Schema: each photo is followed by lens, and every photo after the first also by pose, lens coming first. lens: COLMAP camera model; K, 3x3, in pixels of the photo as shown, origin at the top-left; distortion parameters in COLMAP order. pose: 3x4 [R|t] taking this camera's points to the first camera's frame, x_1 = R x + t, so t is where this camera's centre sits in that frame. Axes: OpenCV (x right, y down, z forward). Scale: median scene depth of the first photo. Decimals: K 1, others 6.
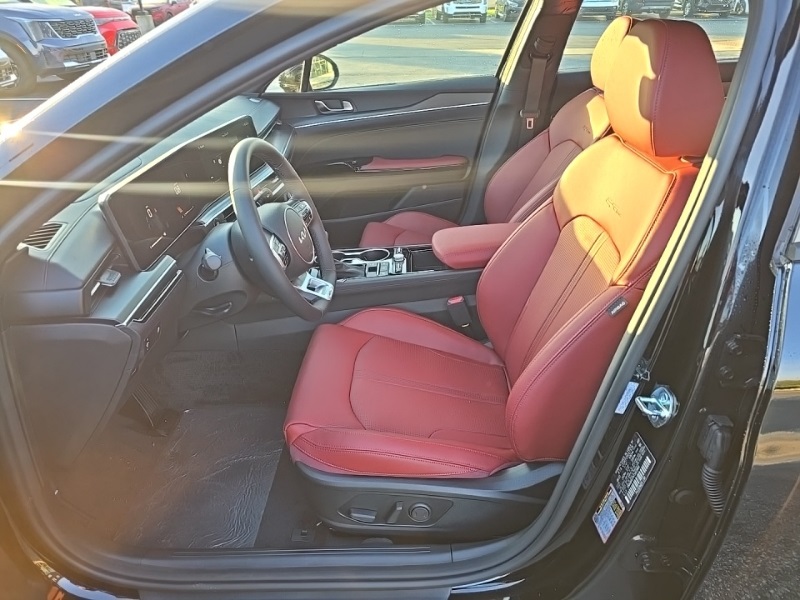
lens RADIAL K [[552.1, 0, 403.3], [0, 552.1, 297.4], [0, 0, 1]] dist [0.005902, -0.005984]
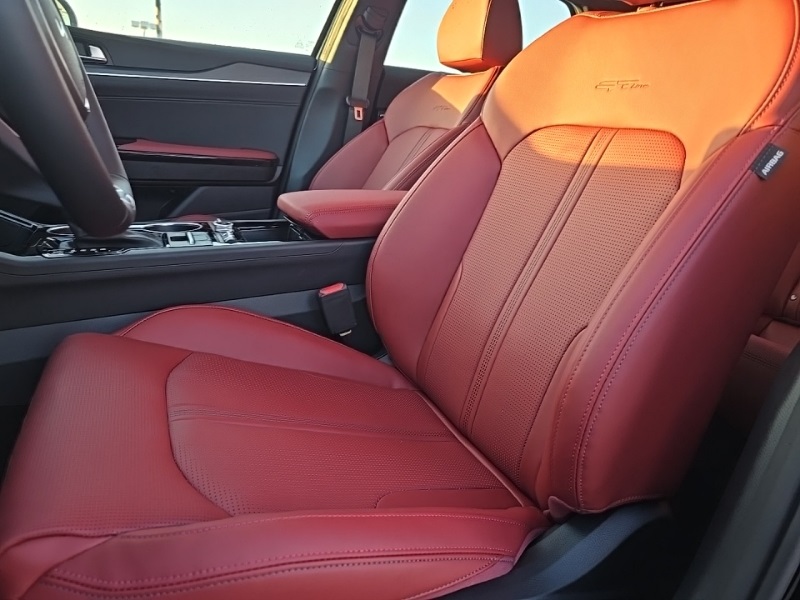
lens RADIAL K [[552.1, 0, 403.3], [0, 552.1, 297.4], [0, 0, 1]] dist [0.005902, -0.005984]
pose [[0.888981, -0.007661, 0.457880, -0.115135], [0.098707, 0.979563, -0.175251, 0.130740], [-0.447179, 0.200990, 0.871570, 0.450369]]
